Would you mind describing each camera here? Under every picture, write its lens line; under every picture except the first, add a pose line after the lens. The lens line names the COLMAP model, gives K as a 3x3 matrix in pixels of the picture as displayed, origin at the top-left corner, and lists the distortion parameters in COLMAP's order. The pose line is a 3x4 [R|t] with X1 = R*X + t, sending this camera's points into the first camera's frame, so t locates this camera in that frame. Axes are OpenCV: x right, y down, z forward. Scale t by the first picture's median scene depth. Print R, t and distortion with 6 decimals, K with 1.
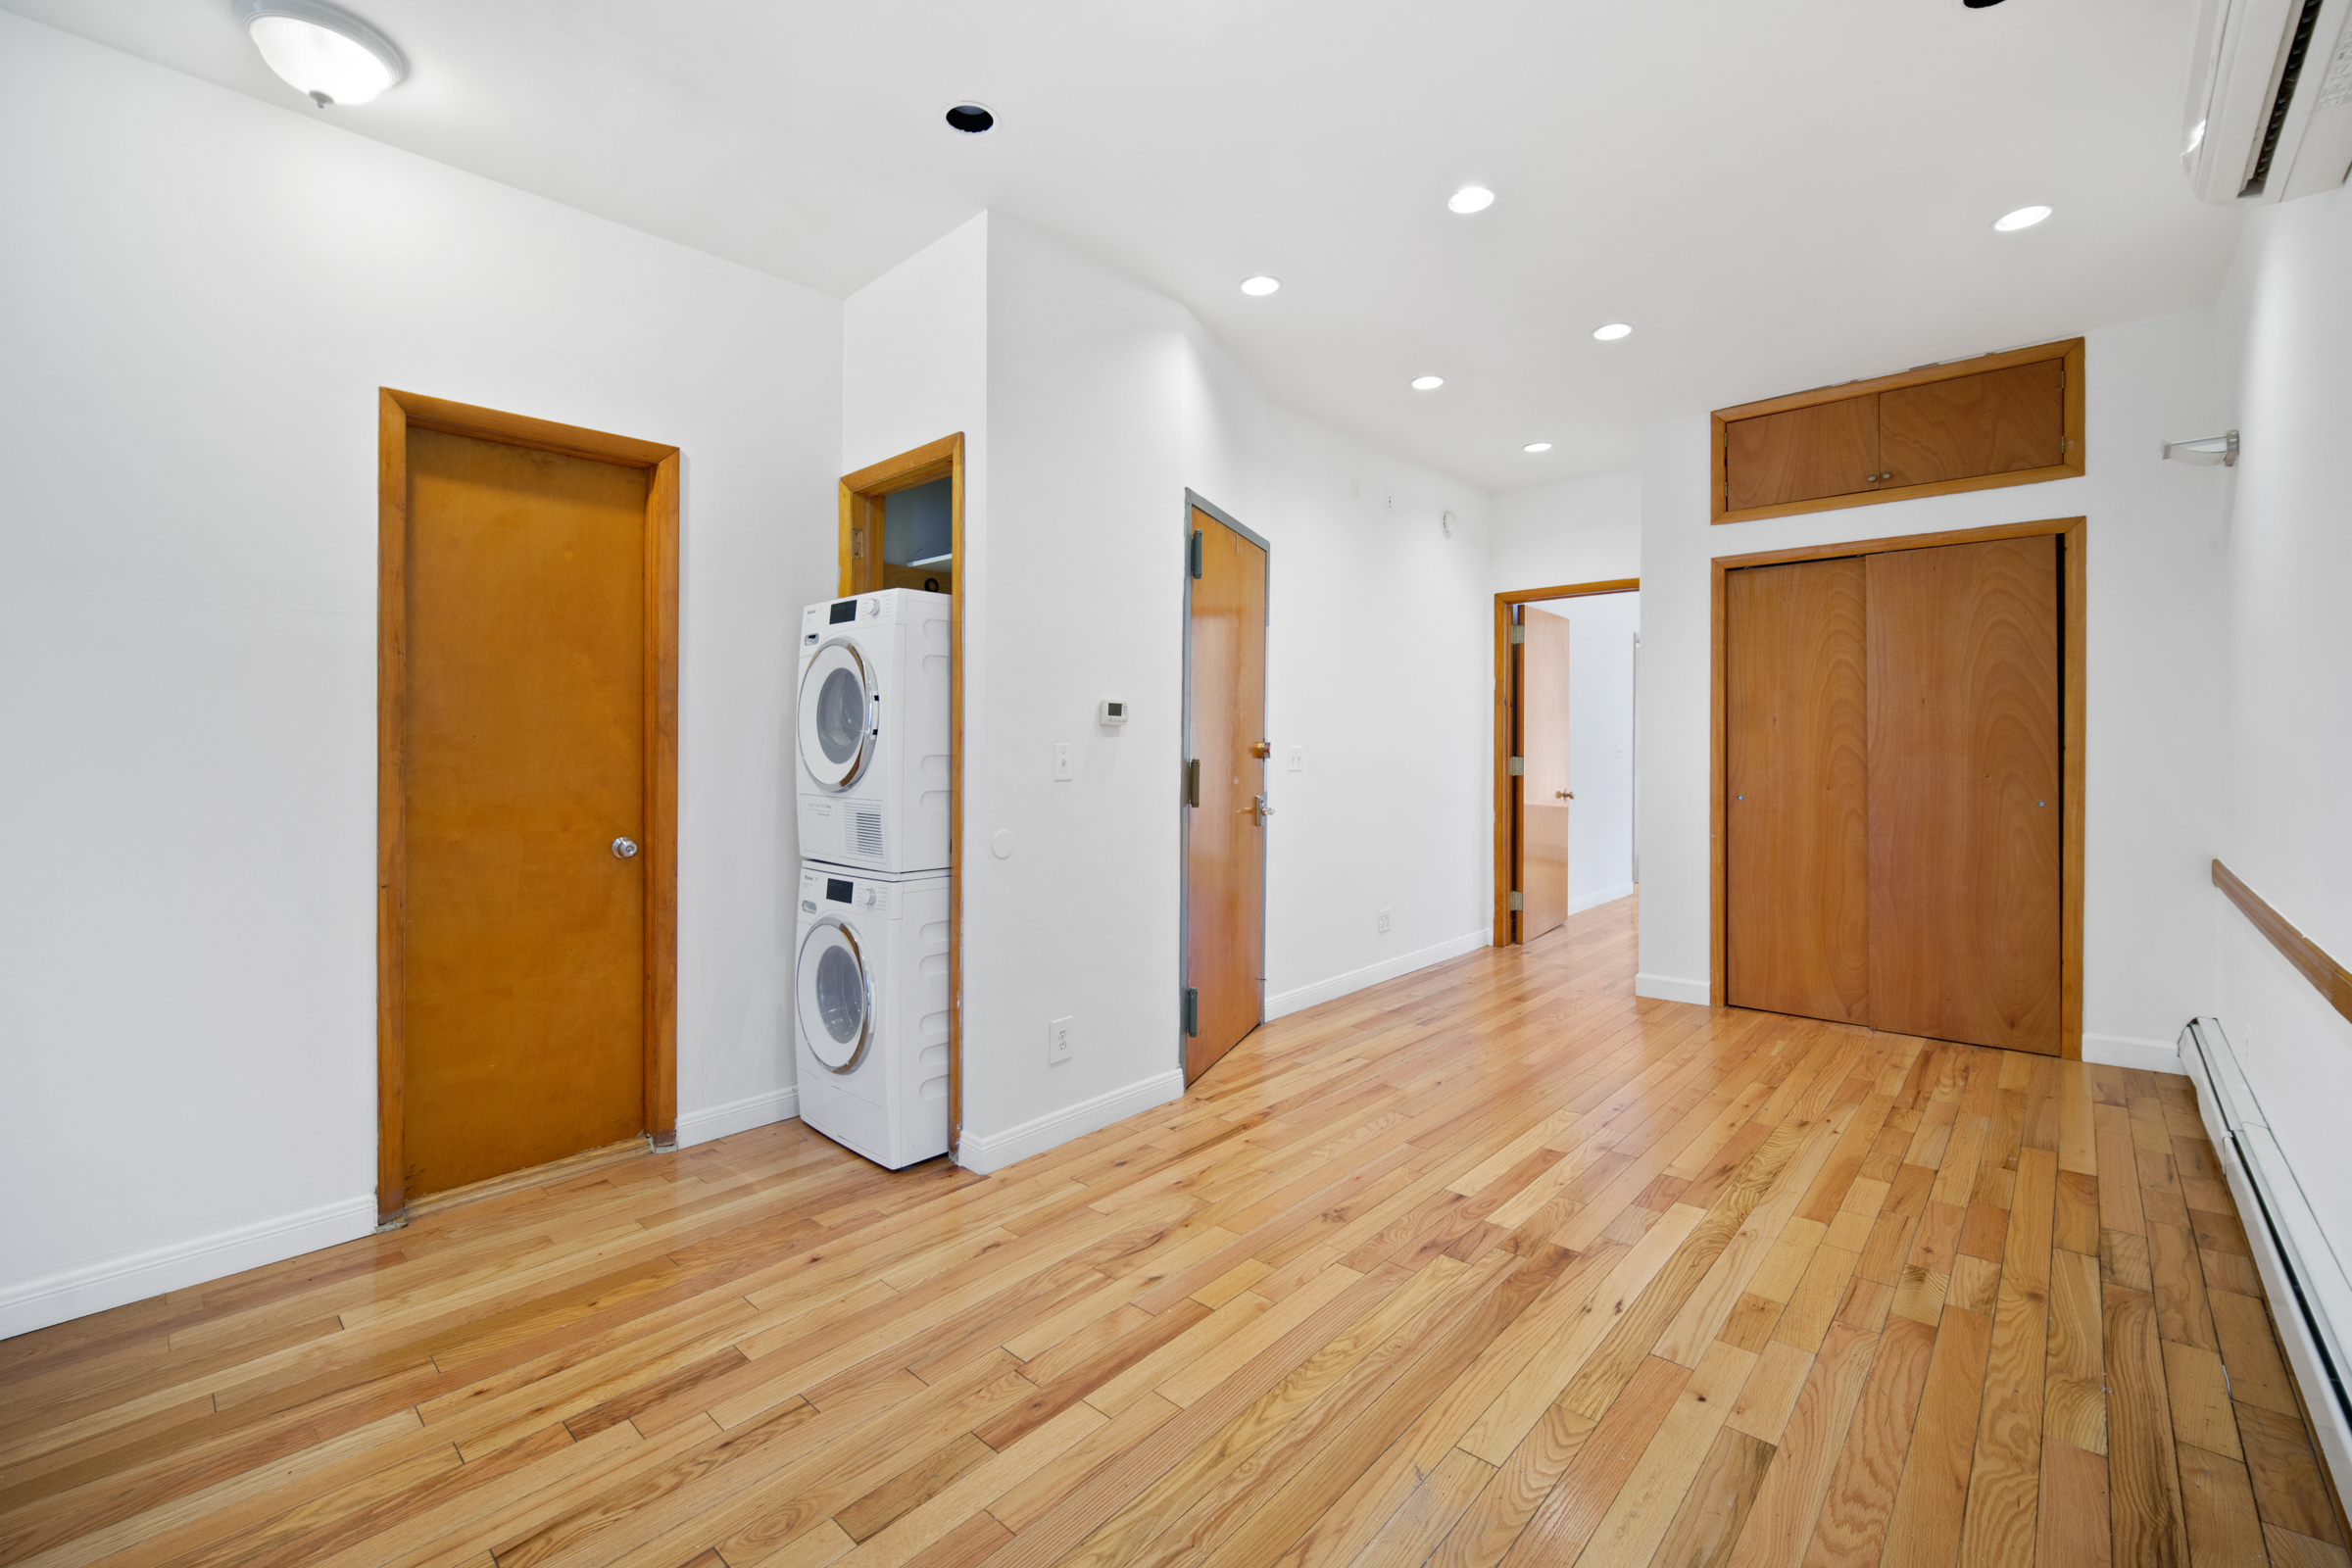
lens RADIAL K [[985.7, 0, 1176.7], [0, 985.7, 737.1], [0, 0, 1]] dist [-0.000340, -0.000297]
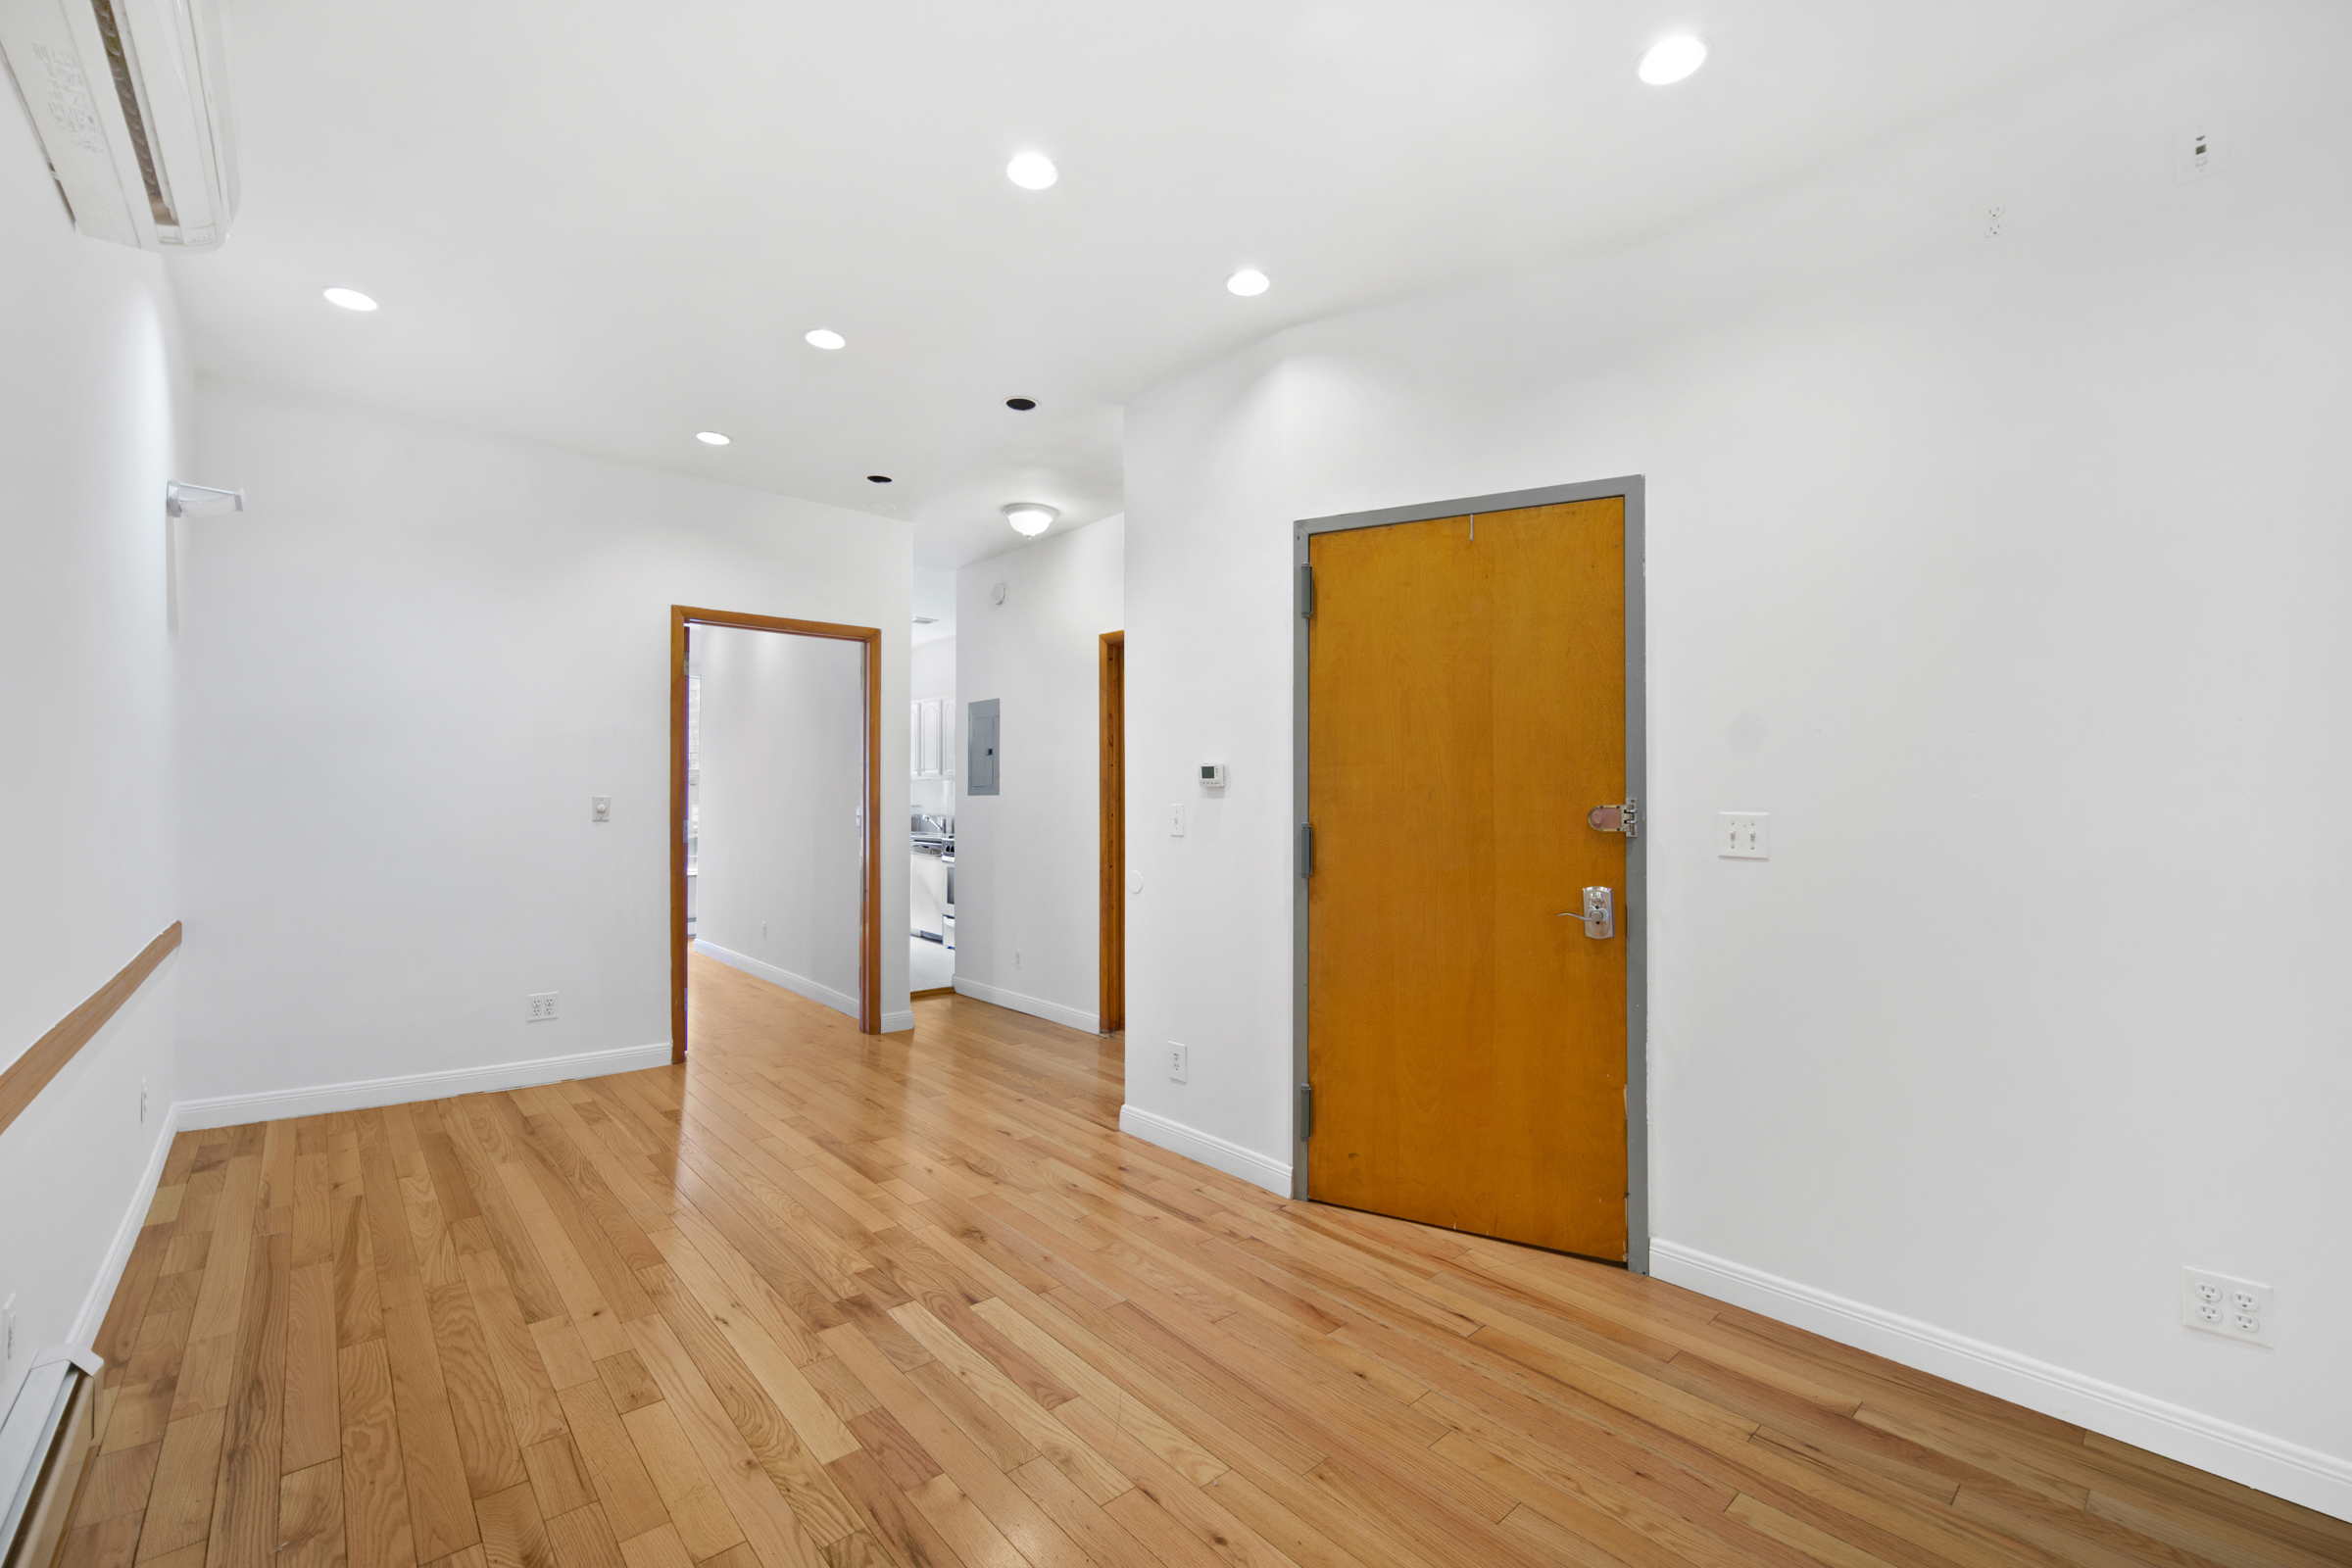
lens RADIAL K [[994.2, 0, 1176.0], [0, 994.2, 784.0], [0, 0, 1]] dist [0.000884, 0.000109]
pose [[-0.110524, -0.017533, -0.993719, 1.415683], [0.002272, 0.999837, -0.017894, 0.005727], [0.993871, -0.004236, -0.110467, 1.535619]]
